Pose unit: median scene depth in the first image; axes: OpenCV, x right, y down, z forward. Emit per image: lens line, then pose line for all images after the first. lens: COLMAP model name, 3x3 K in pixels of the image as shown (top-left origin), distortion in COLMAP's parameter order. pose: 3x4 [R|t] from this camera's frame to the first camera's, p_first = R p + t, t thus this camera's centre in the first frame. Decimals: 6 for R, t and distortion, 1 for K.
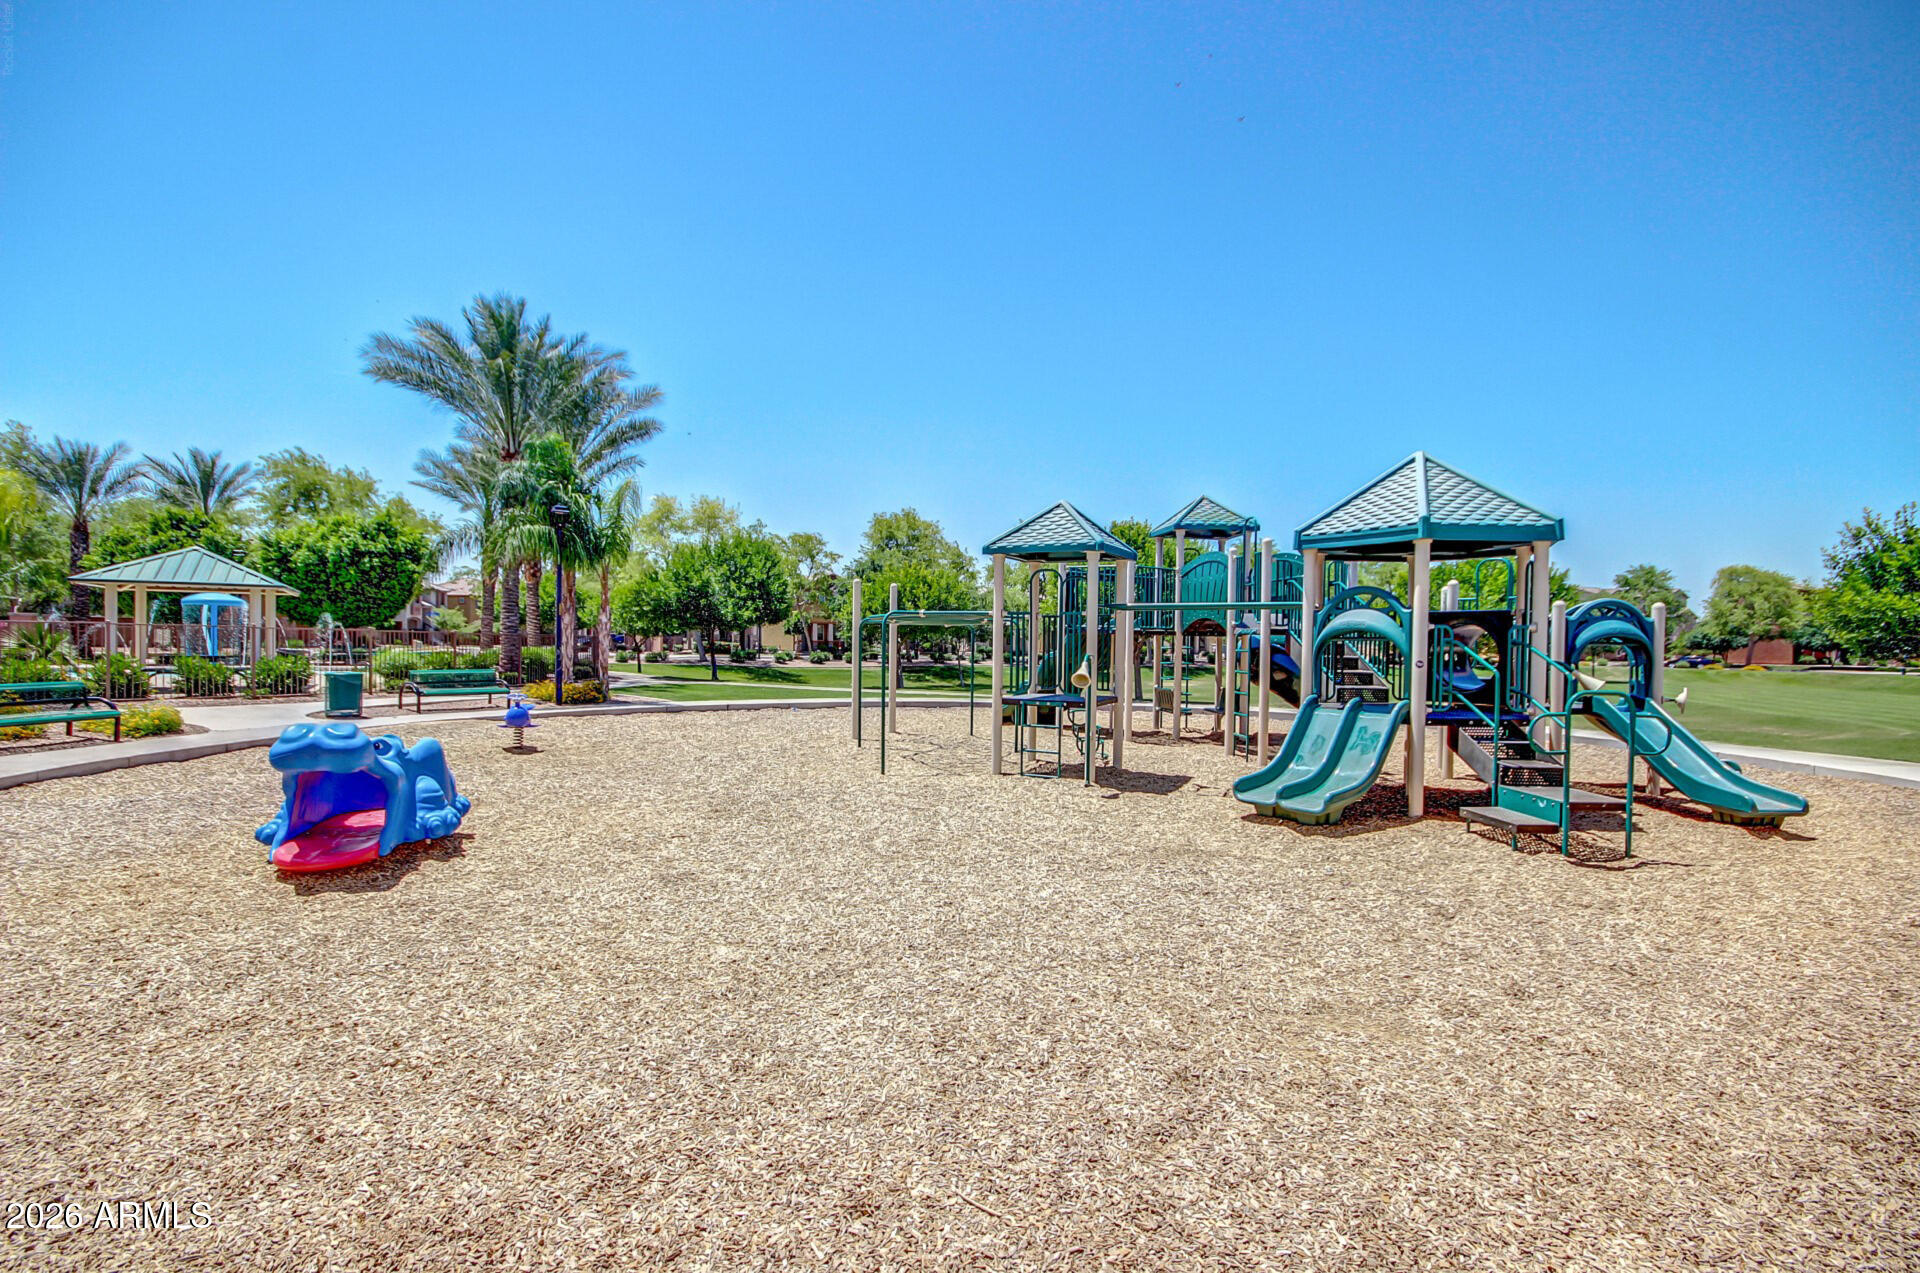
lens RADIAL K [[898.8, 0, 950.4], [0, 898.8, 639.7], [0, 0, 1]] dist [-0.001887, -0.000359]
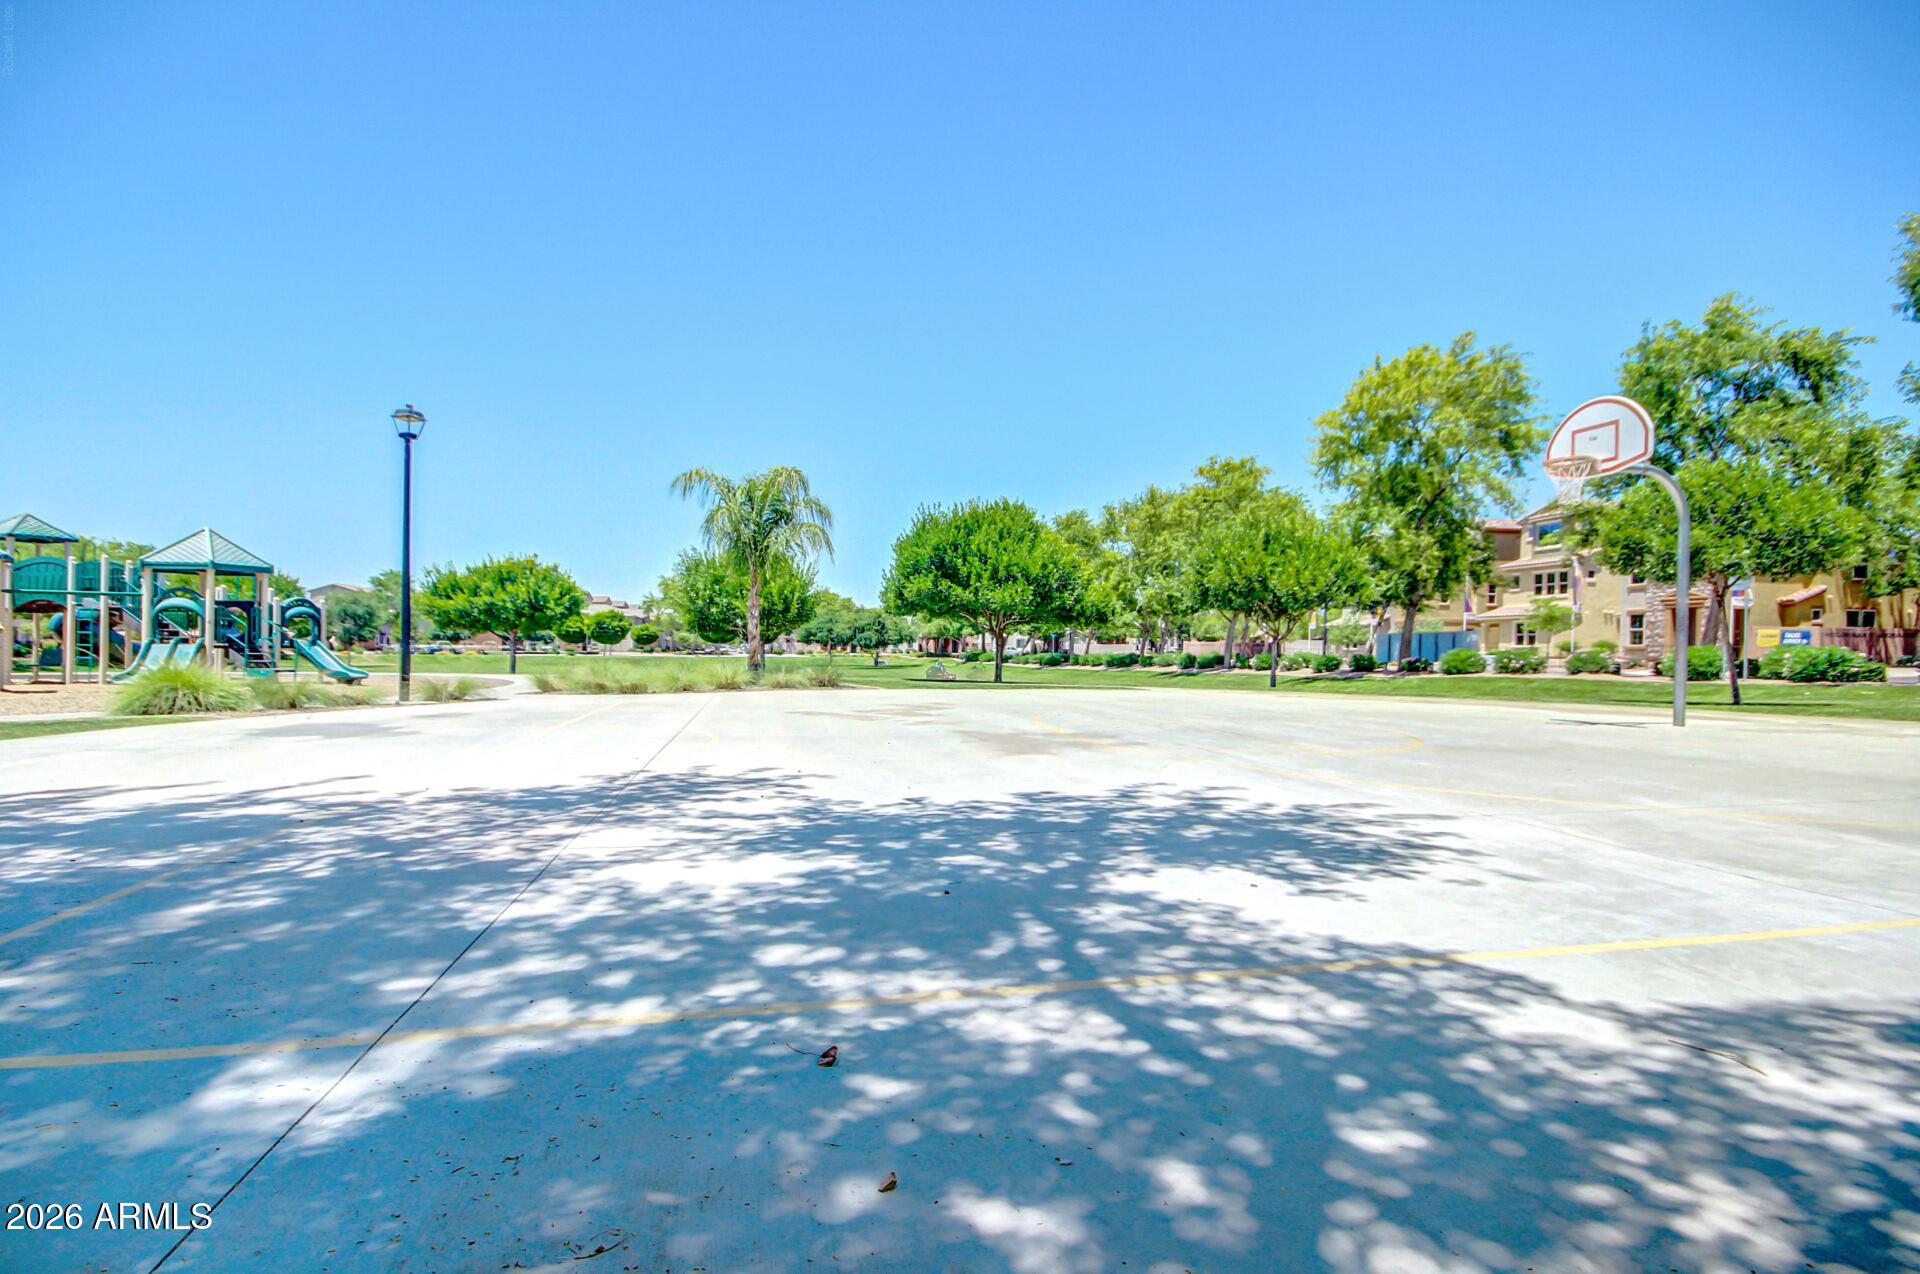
lens RADIAL K [[898.8, 0, 947.8], [0, 898.8, 641.6], [0, 0, 1]] dist [-0.001887, -0.000359]
pose [[0.370920, -0.007456, 0.928635, -0.807504], [0.000806, 0.999970, 0.007707, 0.052431], [-0.928665, -0.002110, 0.370915, -1.427685]]
